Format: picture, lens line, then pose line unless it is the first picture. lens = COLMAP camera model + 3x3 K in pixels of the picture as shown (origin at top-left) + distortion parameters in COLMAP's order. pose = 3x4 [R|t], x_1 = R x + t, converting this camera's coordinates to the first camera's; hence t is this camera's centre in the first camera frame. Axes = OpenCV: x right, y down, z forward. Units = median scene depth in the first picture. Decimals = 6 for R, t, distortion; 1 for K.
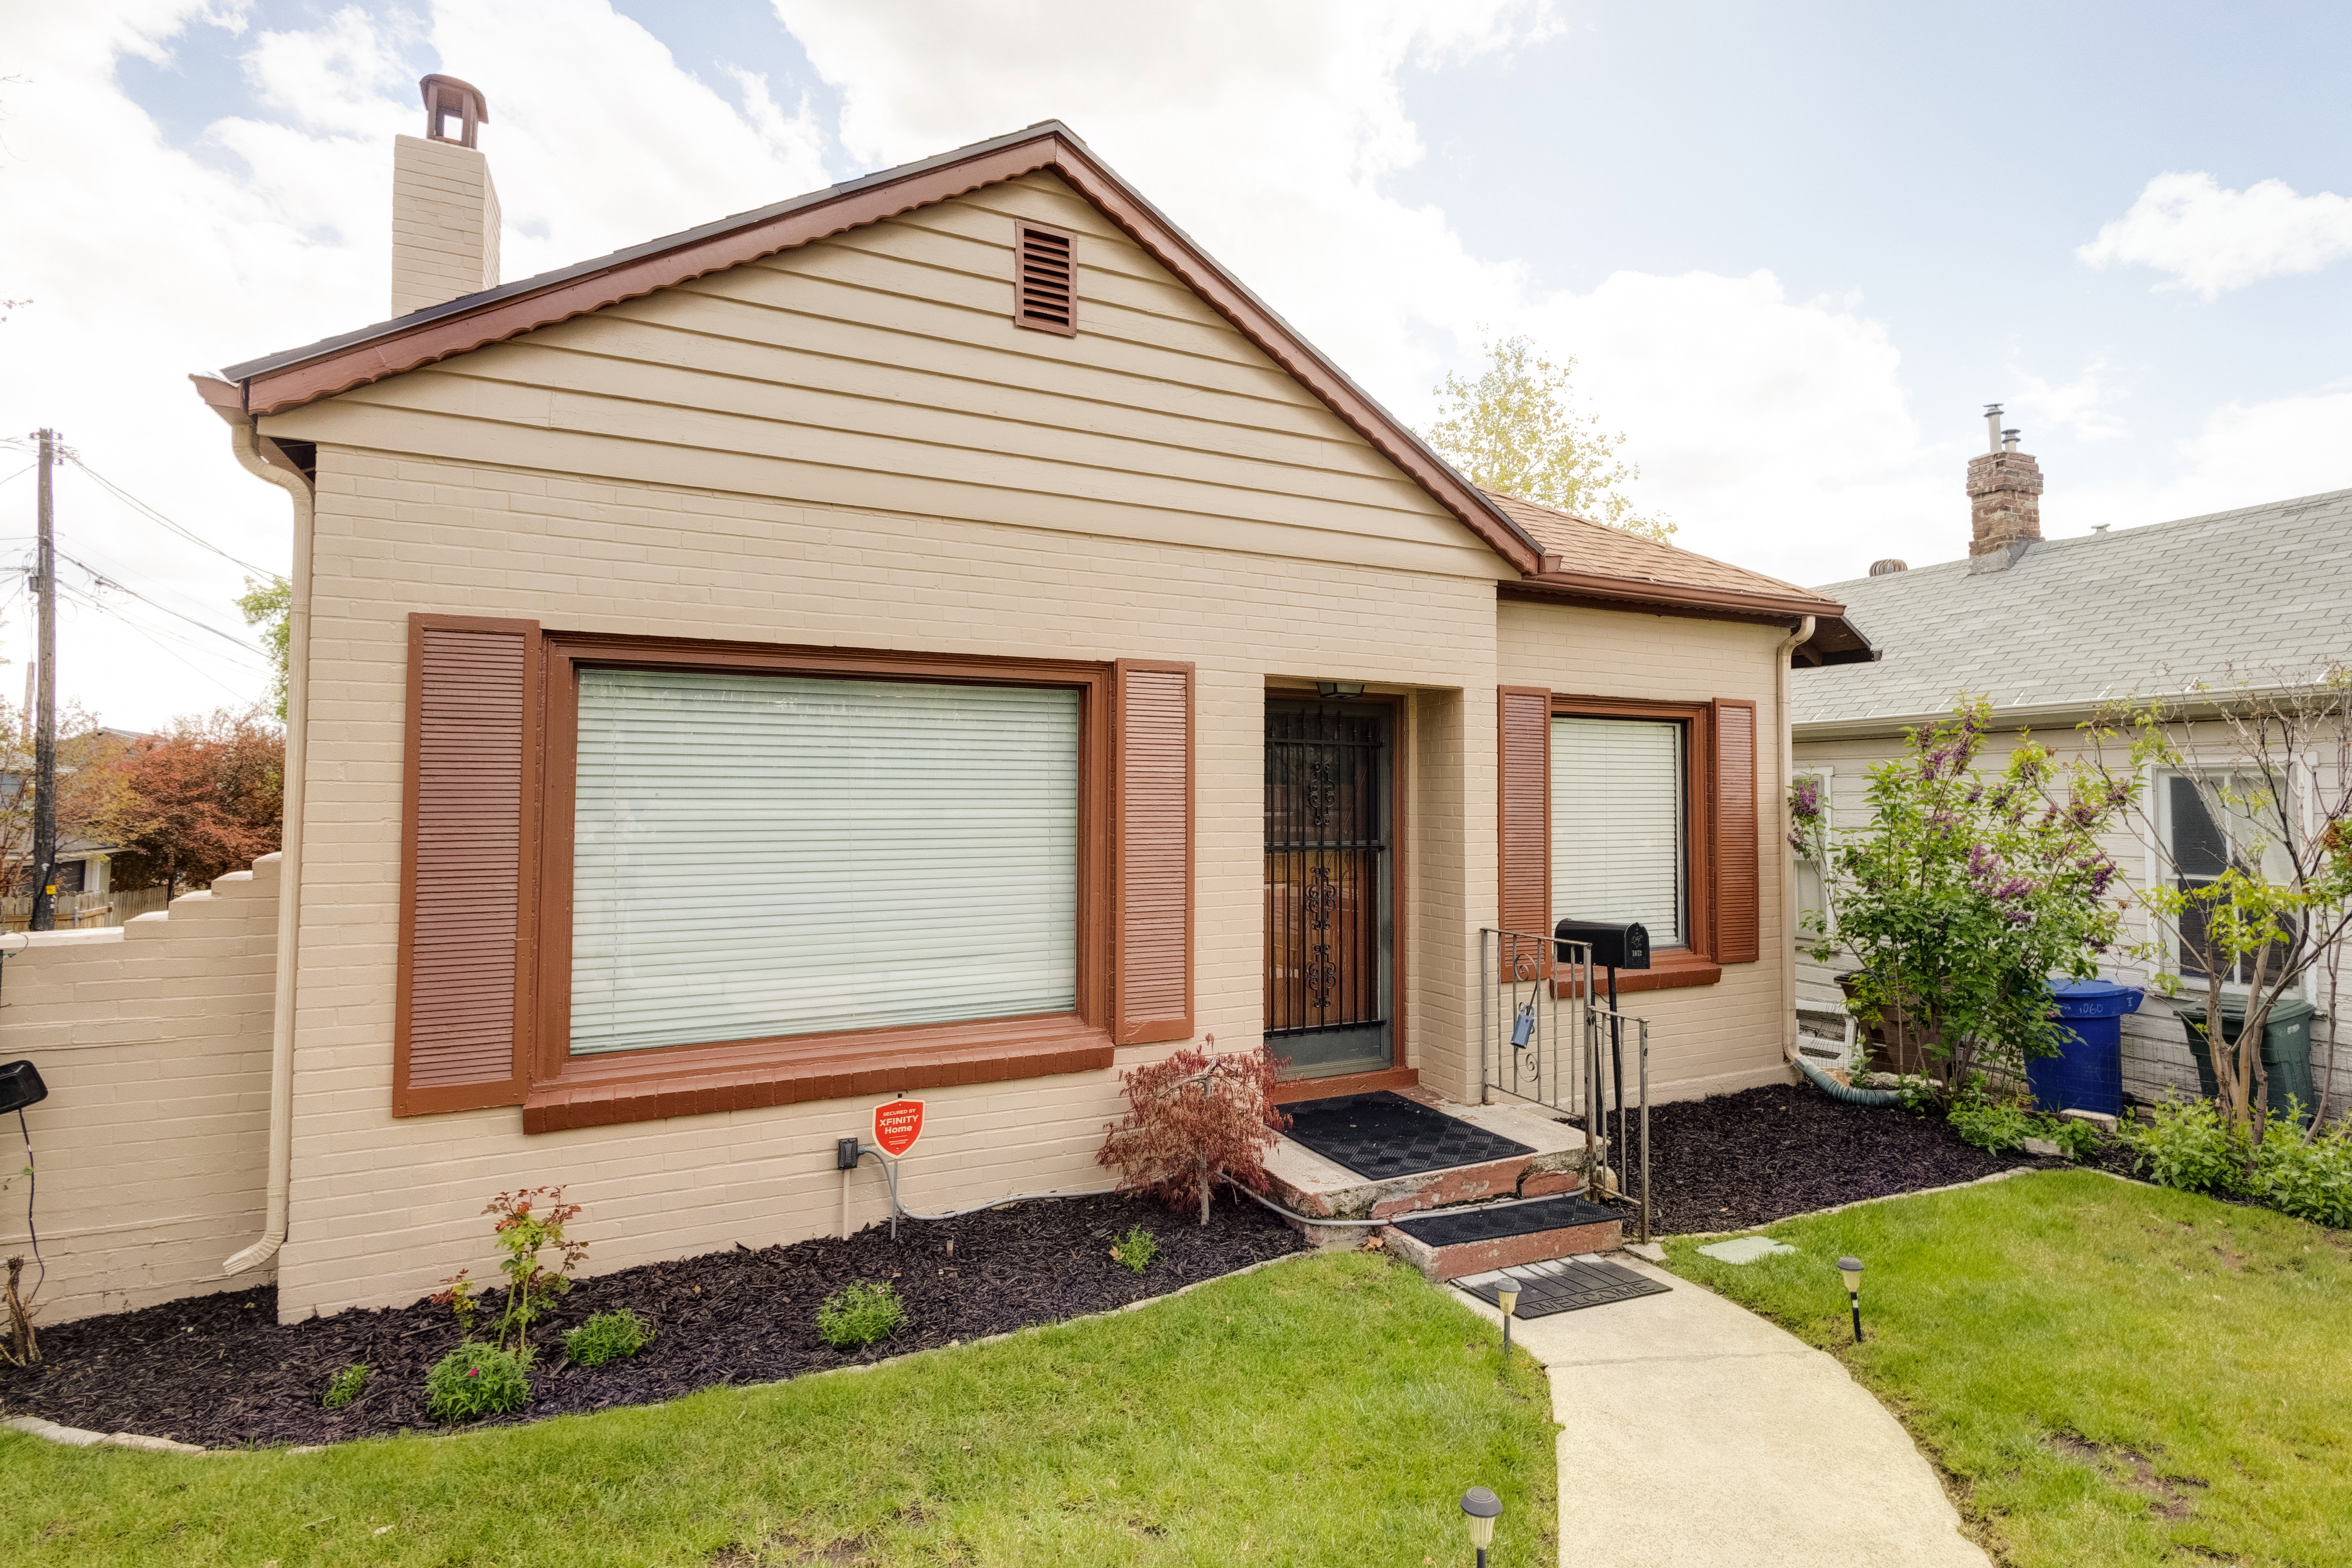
lens RADIAL K [[1149.5, 0, 1177.6], [0, 1149.5, 743.0], [0, 0, 1]] dist [0.004368, 0.000574]
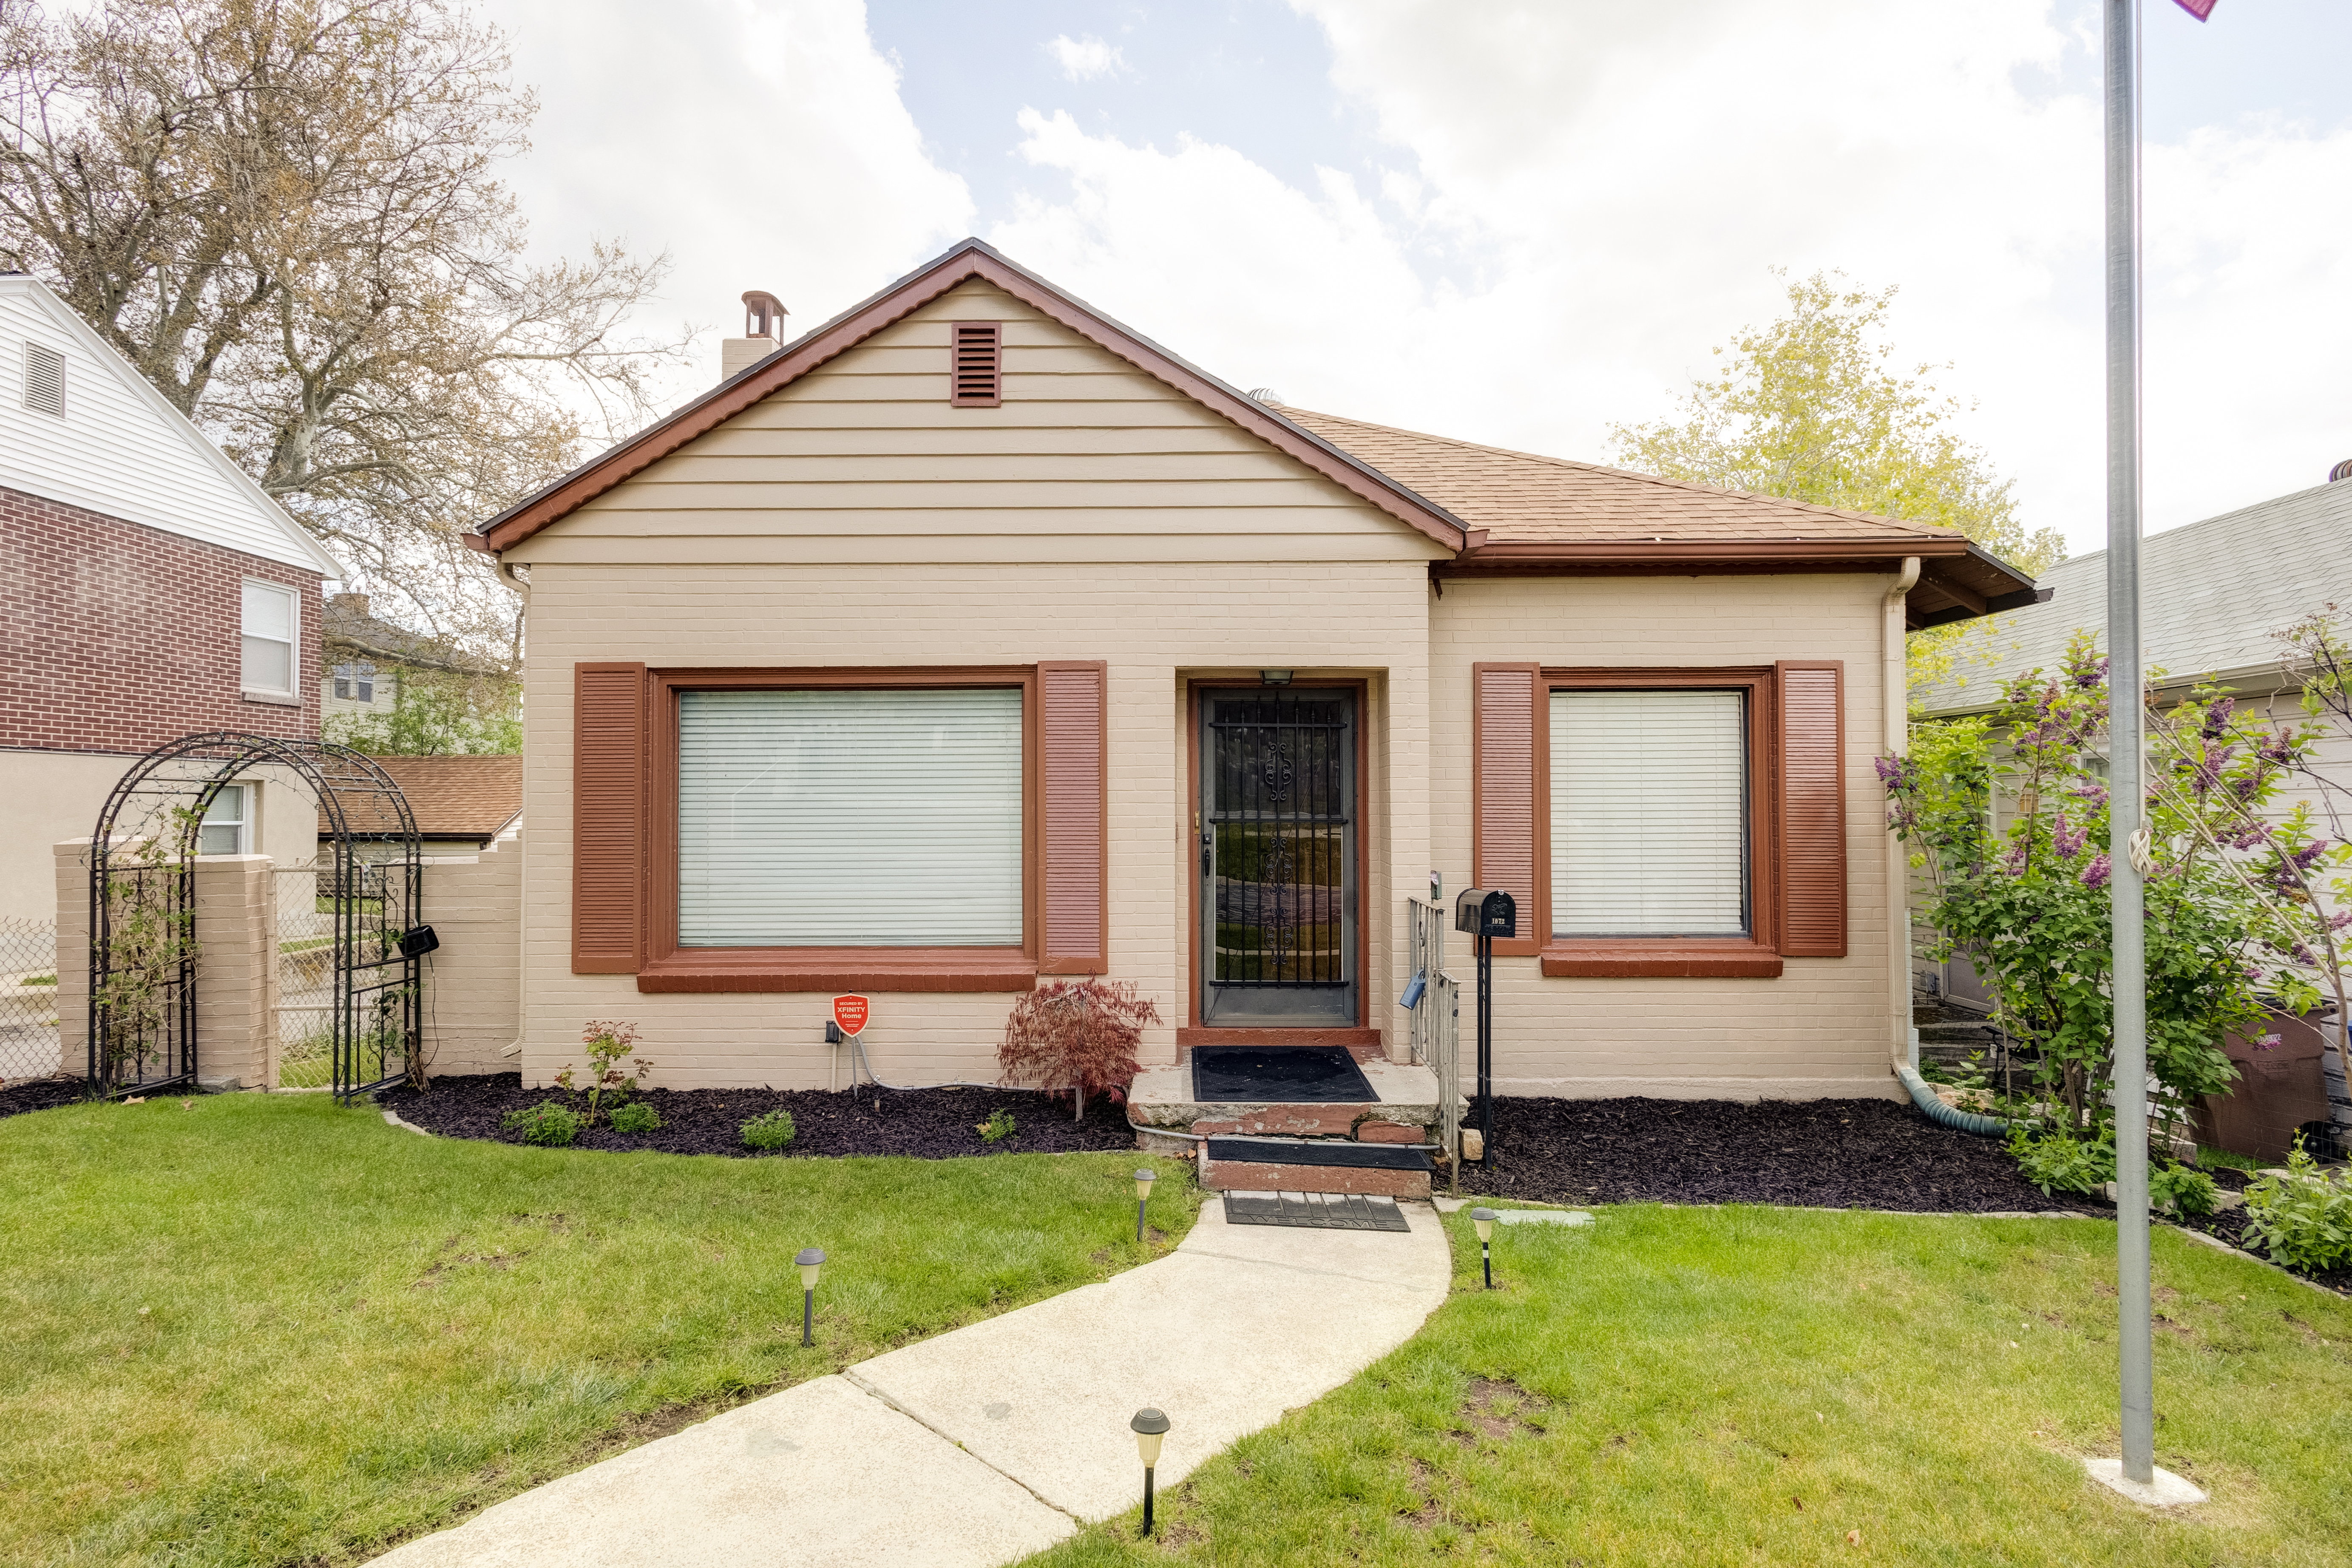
lens RADIAL K [[1090.4, 0, 1178.5], [0, 1090.4, 781.1], [0, 0, 1]] dist [0.002410, 0.000012]
pose [[0.882947, -0.017165, -0.469158, 0.632183], [0.026696, 0.999550, 0.013672, 0.042818], [0.468712, -0.024596, 0.883008, 0.036188]]
